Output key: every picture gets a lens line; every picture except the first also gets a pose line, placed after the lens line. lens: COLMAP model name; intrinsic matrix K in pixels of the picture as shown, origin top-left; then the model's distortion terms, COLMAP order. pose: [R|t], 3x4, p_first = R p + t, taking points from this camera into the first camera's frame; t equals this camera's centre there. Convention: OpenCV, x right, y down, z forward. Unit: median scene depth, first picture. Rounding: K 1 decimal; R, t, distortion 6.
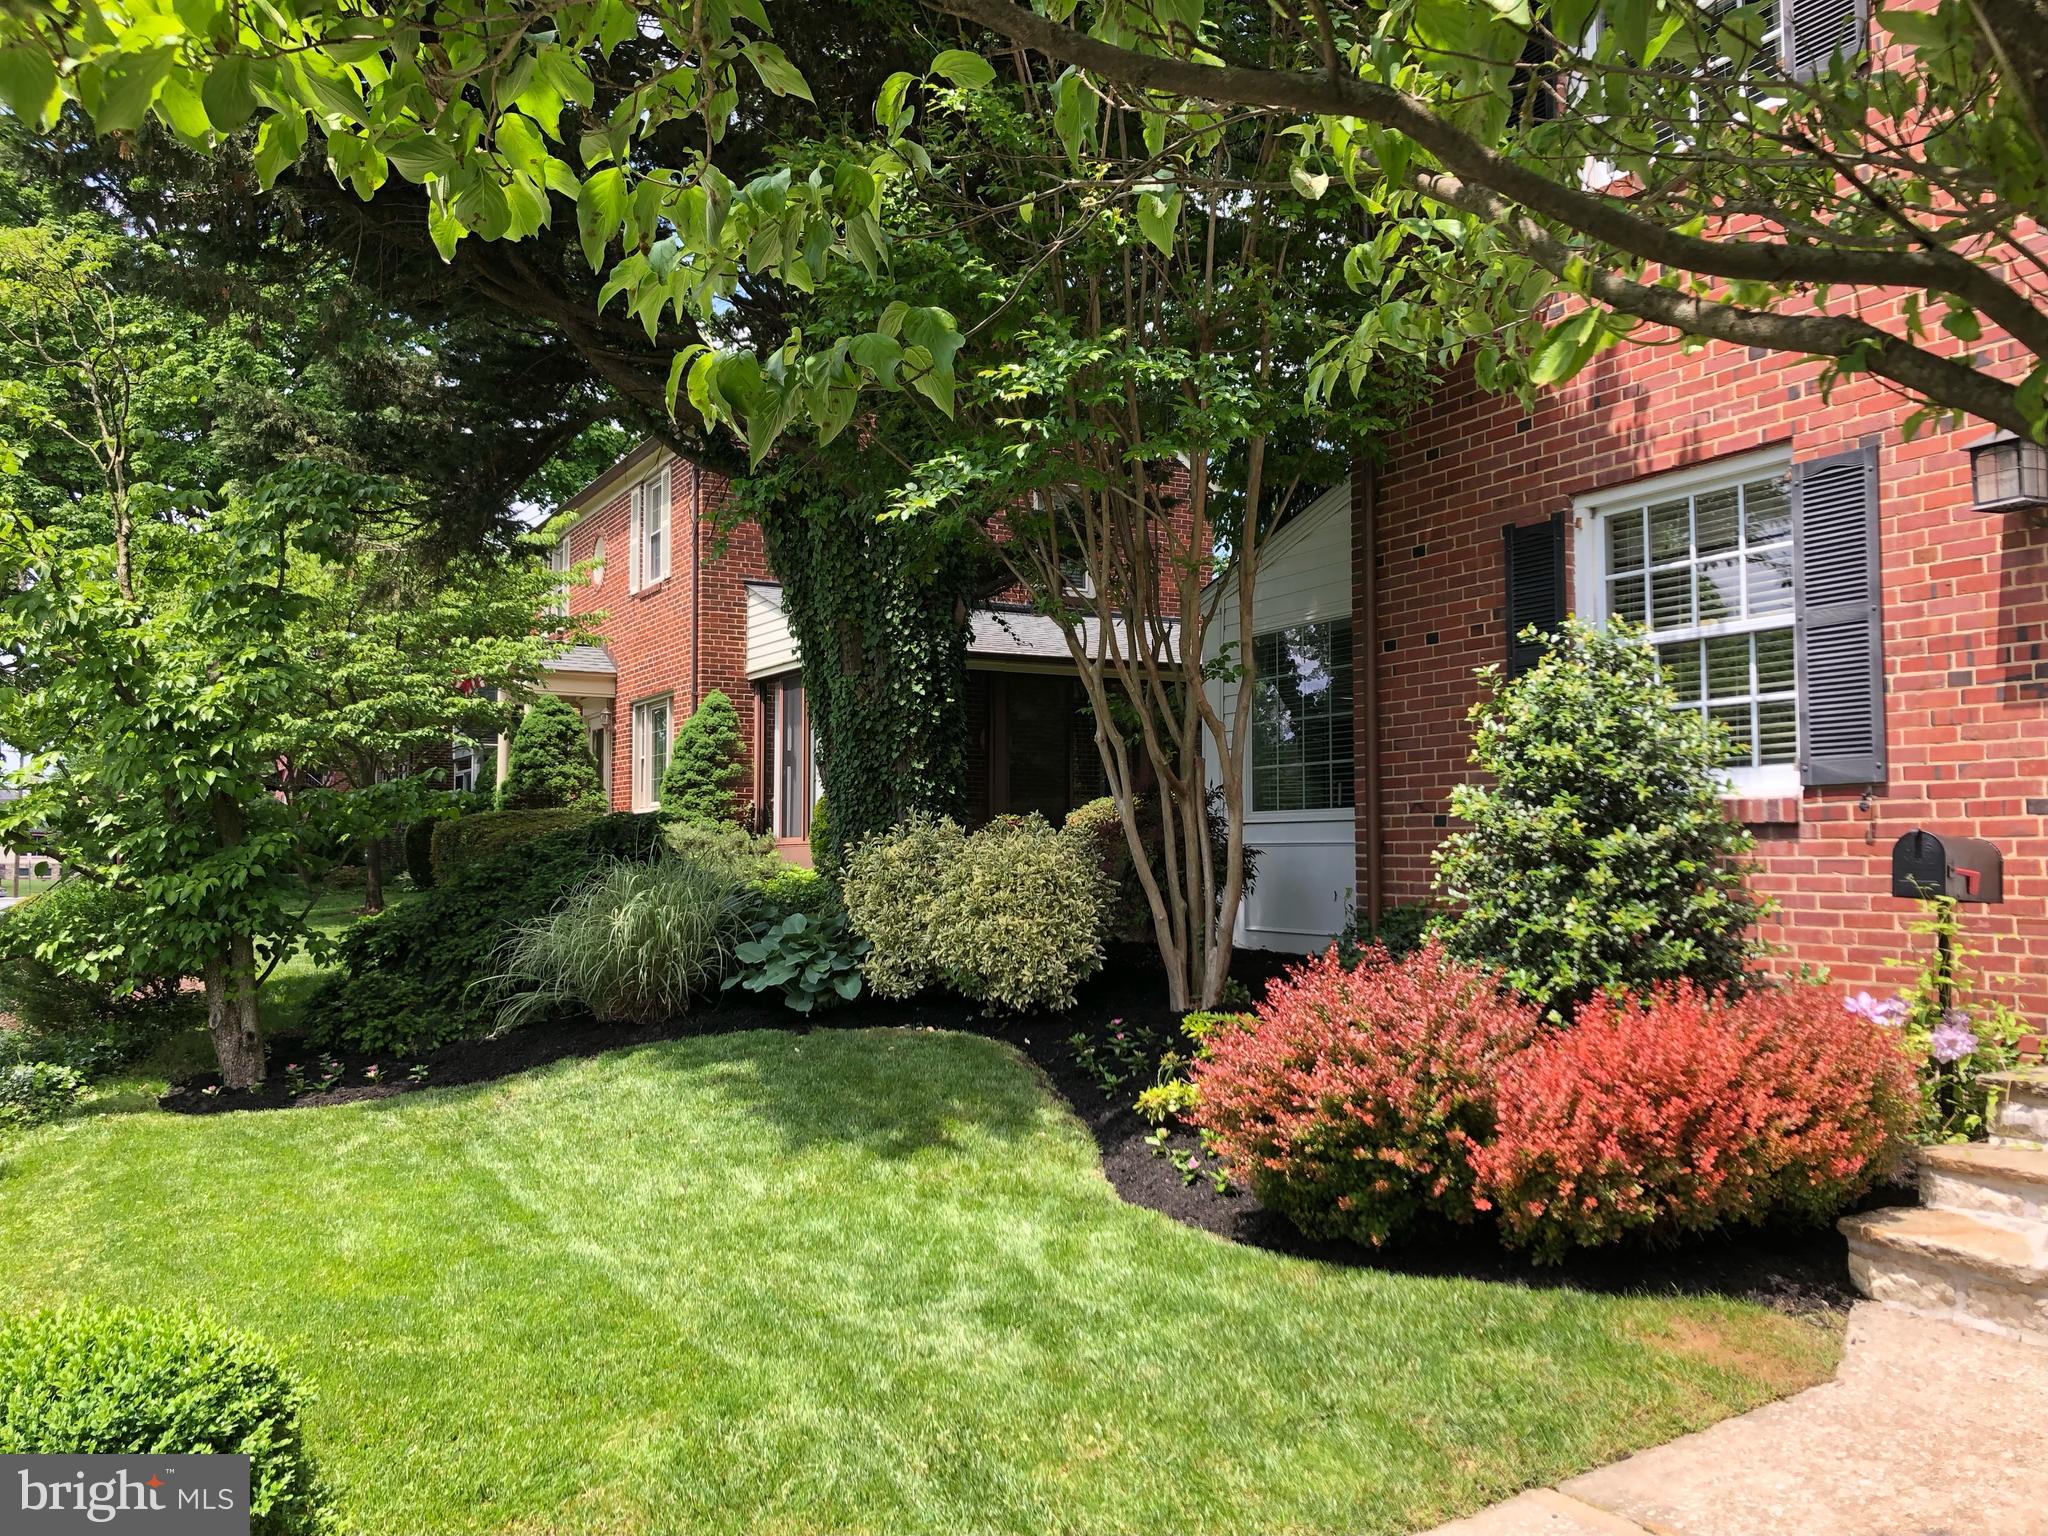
lens RADIAL K [[1681.8, 0, 1024.0], [0, 1681.8, 765.5], [0, 0, 1]] dist [0.002532, 0.000089]
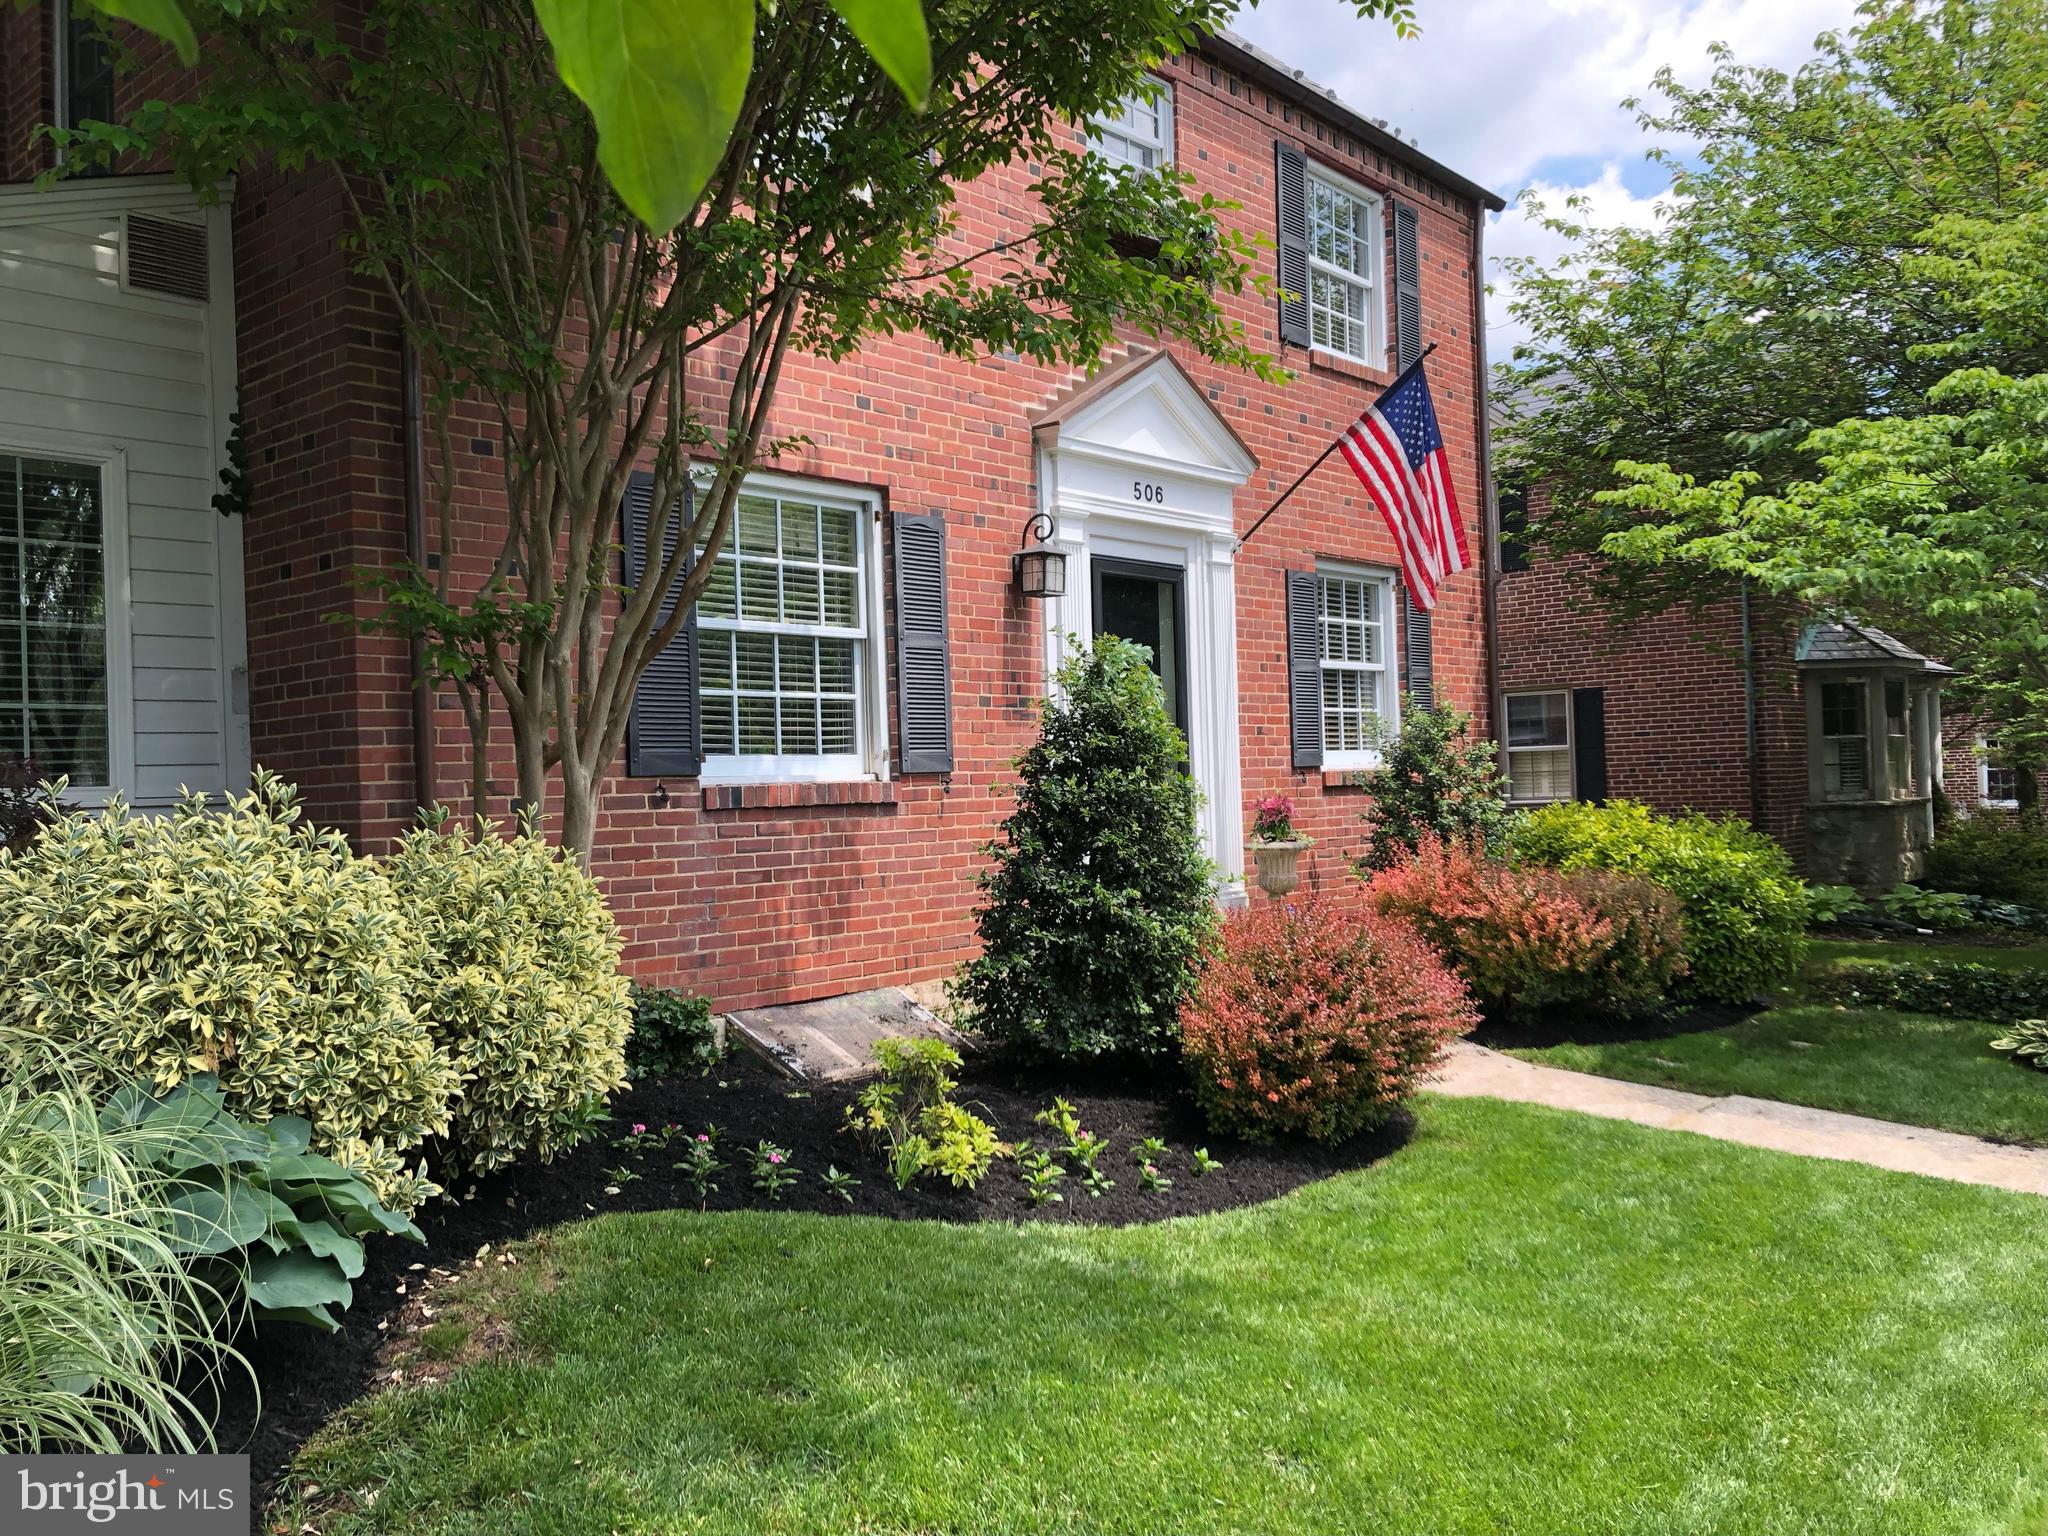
lens RADIAL K [[1681.8, 0, 1023.9], [0, 1681.8, 772.9], [0, 0, 1]] dist [0.002532, 0.000089]
pose [[-0.363039, 0.043260, 0.930769, -0.681959], [-0.003748, 0.998846, -0.047885, 0.067629], [-0.931766, -0.020872, -0.362458, 1.293499]]
